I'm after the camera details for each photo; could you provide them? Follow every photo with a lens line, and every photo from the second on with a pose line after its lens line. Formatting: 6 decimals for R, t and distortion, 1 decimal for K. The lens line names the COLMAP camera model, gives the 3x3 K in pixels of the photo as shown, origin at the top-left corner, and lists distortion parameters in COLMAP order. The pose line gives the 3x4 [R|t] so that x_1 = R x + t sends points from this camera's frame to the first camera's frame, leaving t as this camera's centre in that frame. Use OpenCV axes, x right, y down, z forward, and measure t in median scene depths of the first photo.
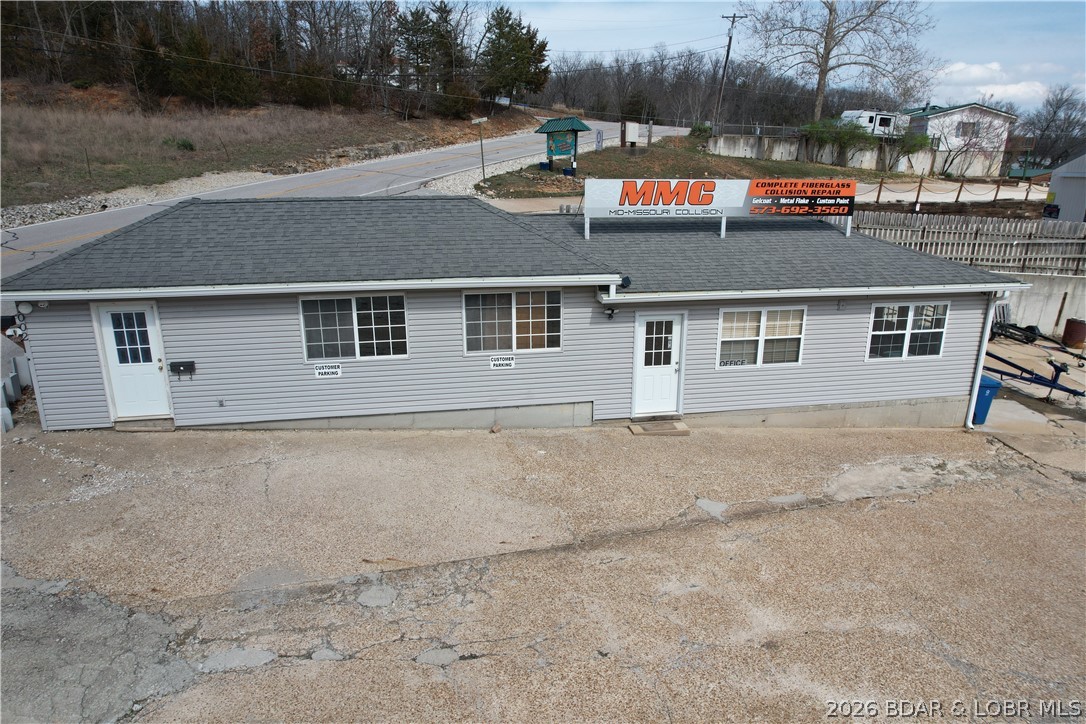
lens RADIAL K [[693.2, 0, 544.2], [0, 693.2, 365.0], [0, 0, 1]] dist [-0.069050, 0.059975]
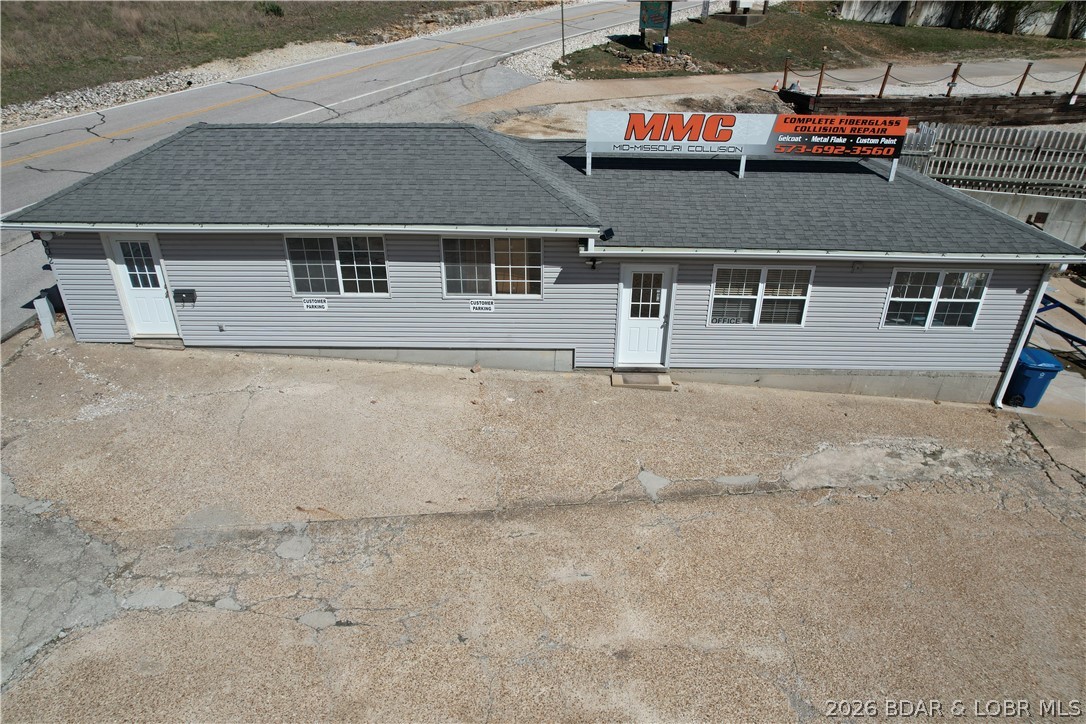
lens RADIAL K [[693.2, 0, 543.7], [0, 693.2, 363.5], [0, 0, 1]] dist [-0.069050, 0.059975]
pose [[0.982648, 0.092146, -0.160973, 0.187592], [-0.057927, 0.976918, 0.205612, -0.127685], [0.176203, -0.192719, 0.965304, 0.030058]]
